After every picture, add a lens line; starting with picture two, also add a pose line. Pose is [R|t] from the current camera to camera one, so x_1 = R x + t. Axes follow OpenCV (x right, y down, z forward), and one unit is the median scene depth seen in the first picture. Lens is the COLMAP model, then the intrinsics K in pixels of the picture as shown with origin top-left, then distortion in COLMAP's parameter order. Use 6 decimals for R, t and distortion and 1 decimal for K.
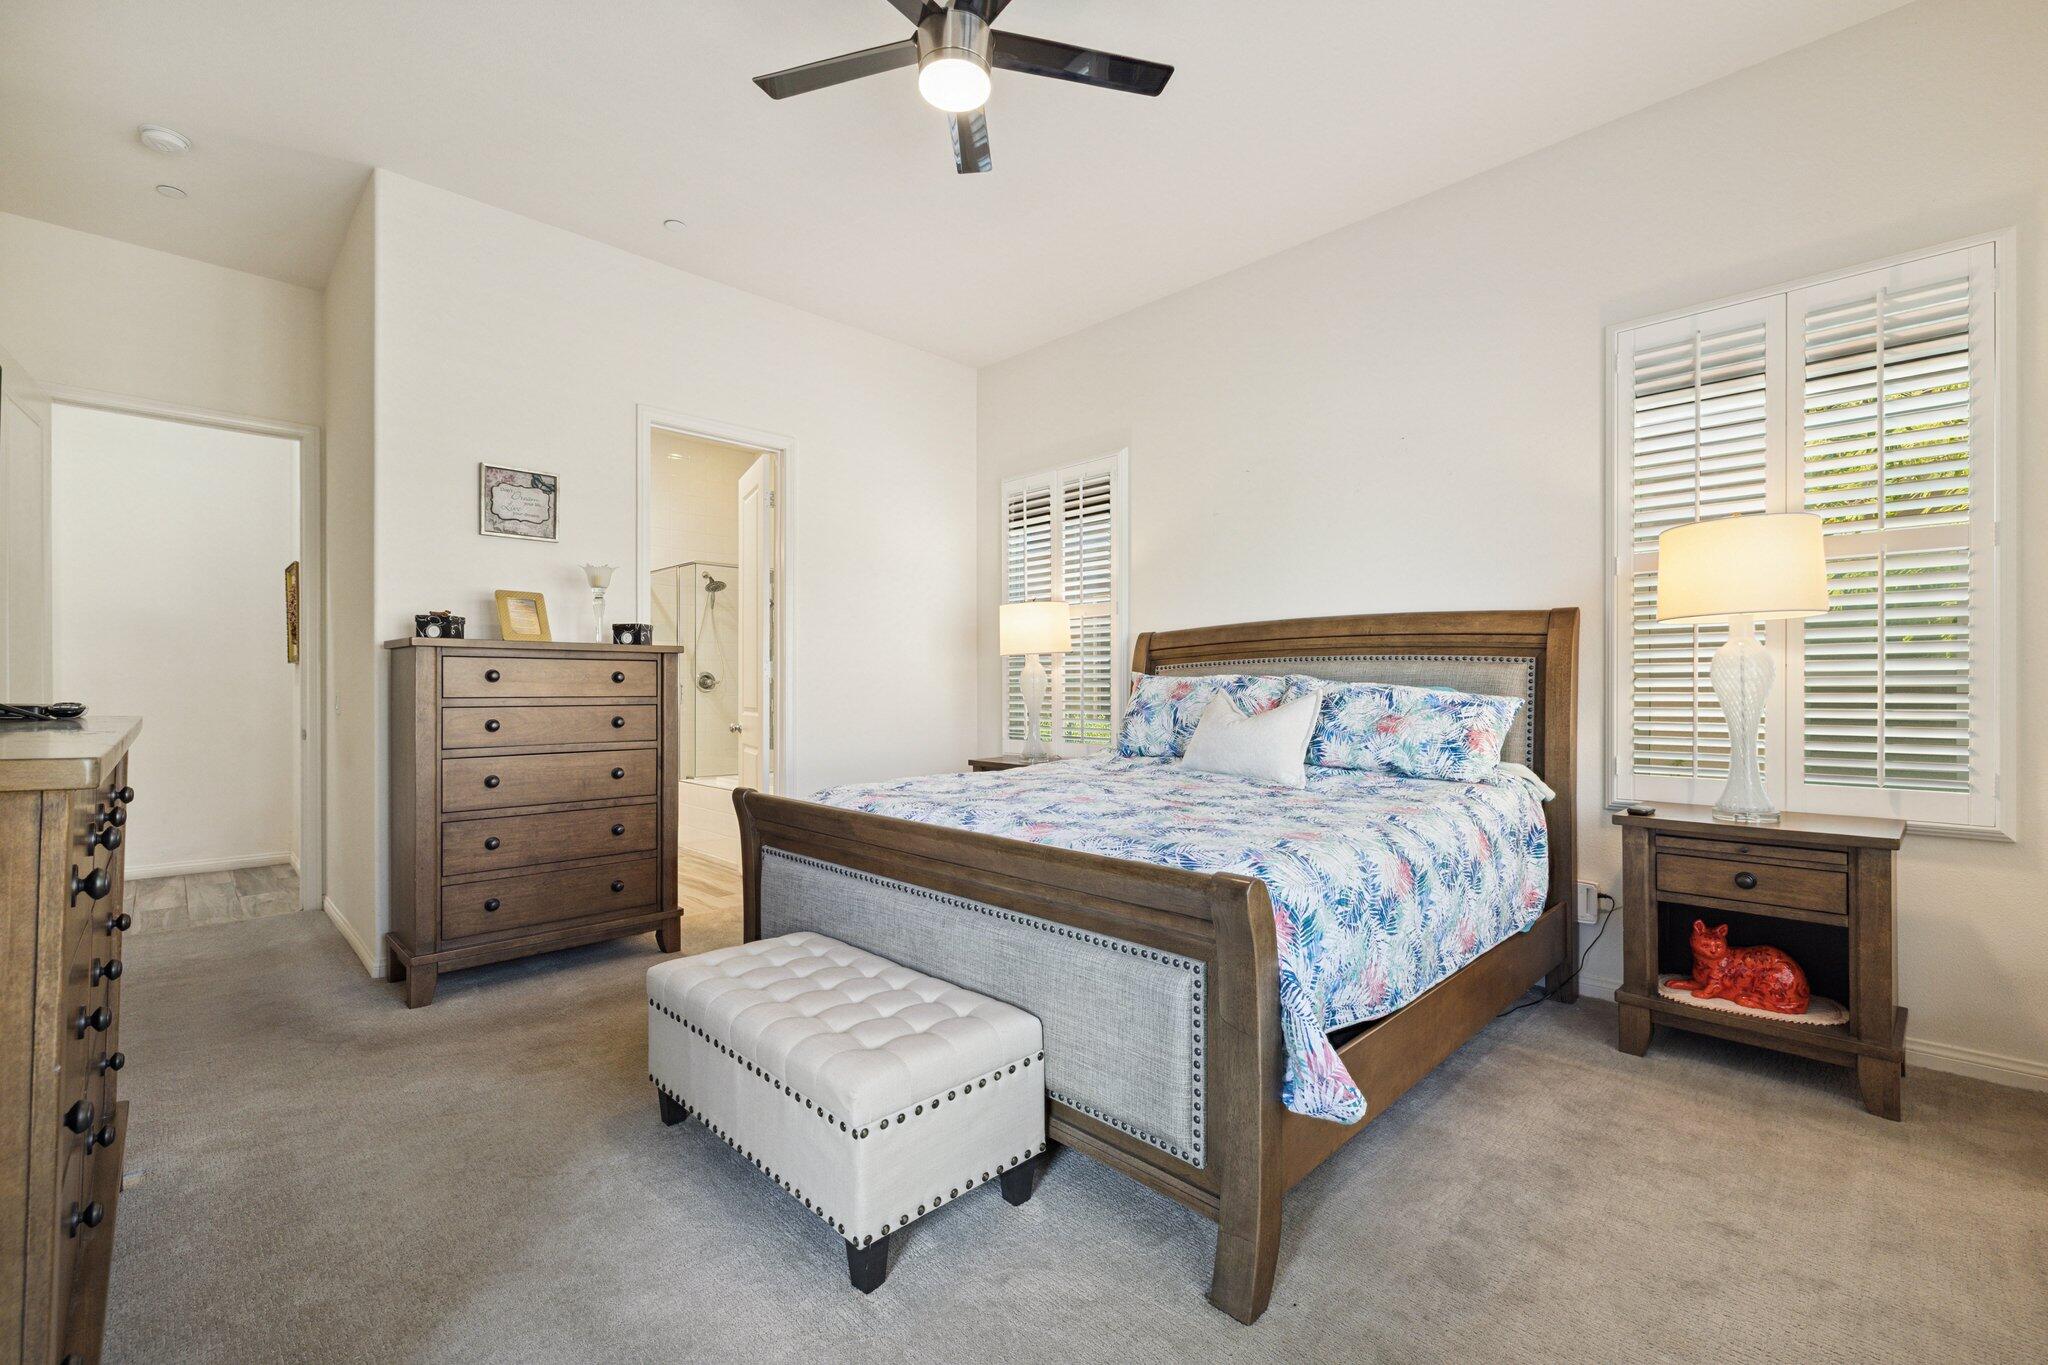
lens RADIAL K [[867.3, 0, 1023.5], [0, 867.3, 669.6], [0, 0, 1]] dist [0.000274, -0.000313]
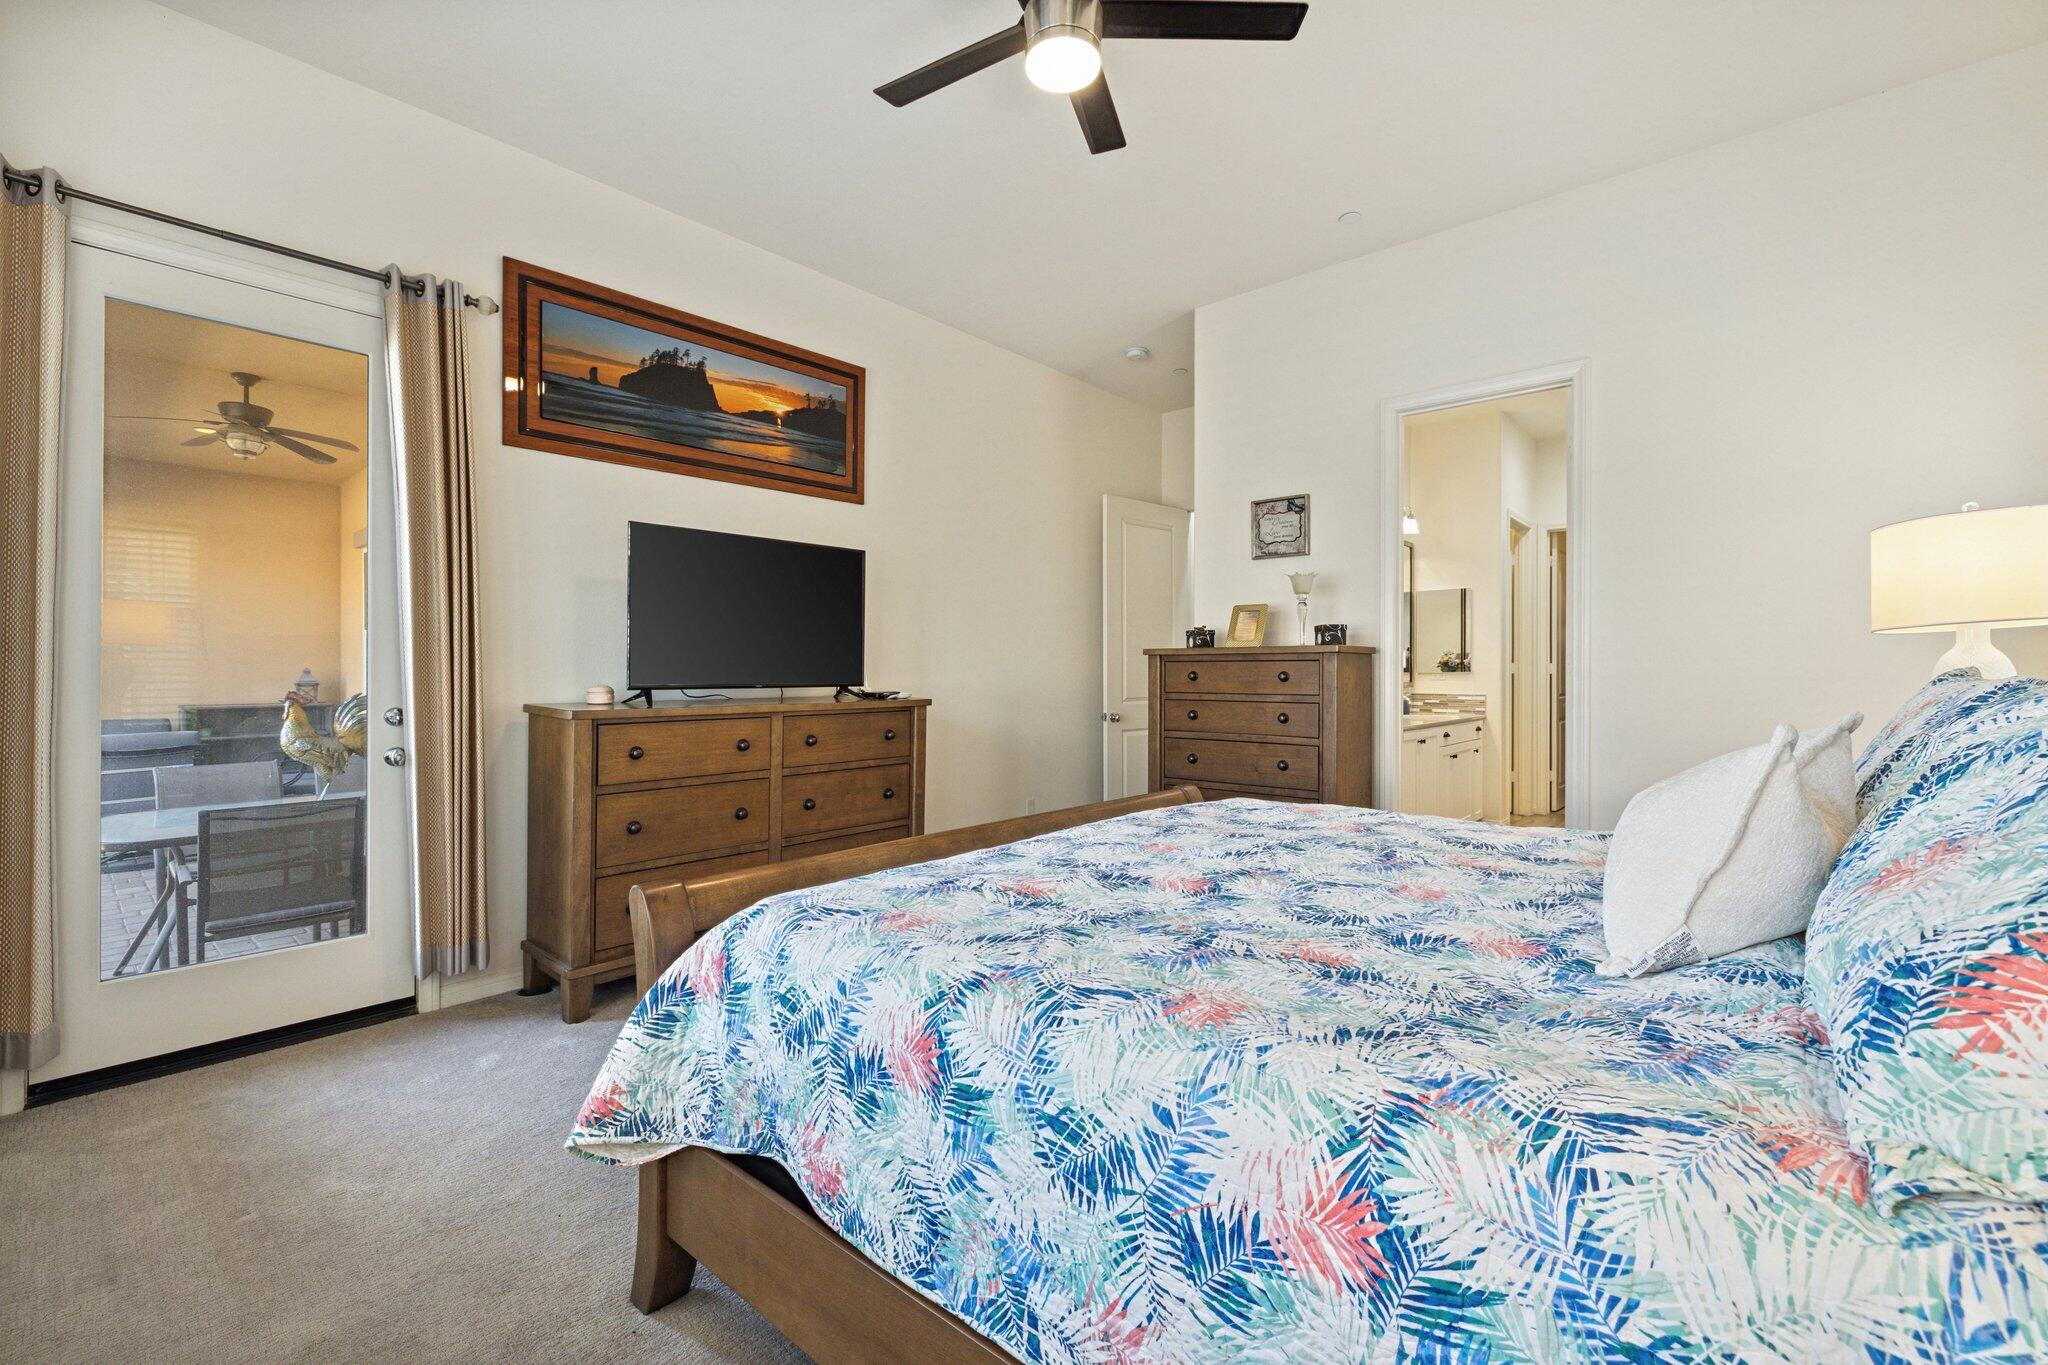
lens RADIAL K [[867.3, 0, 1023.5], [0, 867.3, 669.6], [0, 0, 1]] dist [0.000274, -0.000313]
pose [[-0.001472, -0.009939, -0.999950, 0.607829], [0.020036, 0.999750, -0.009967, 0.004749], [0.999798, -0.020050, -0.001272, 0.676259]]
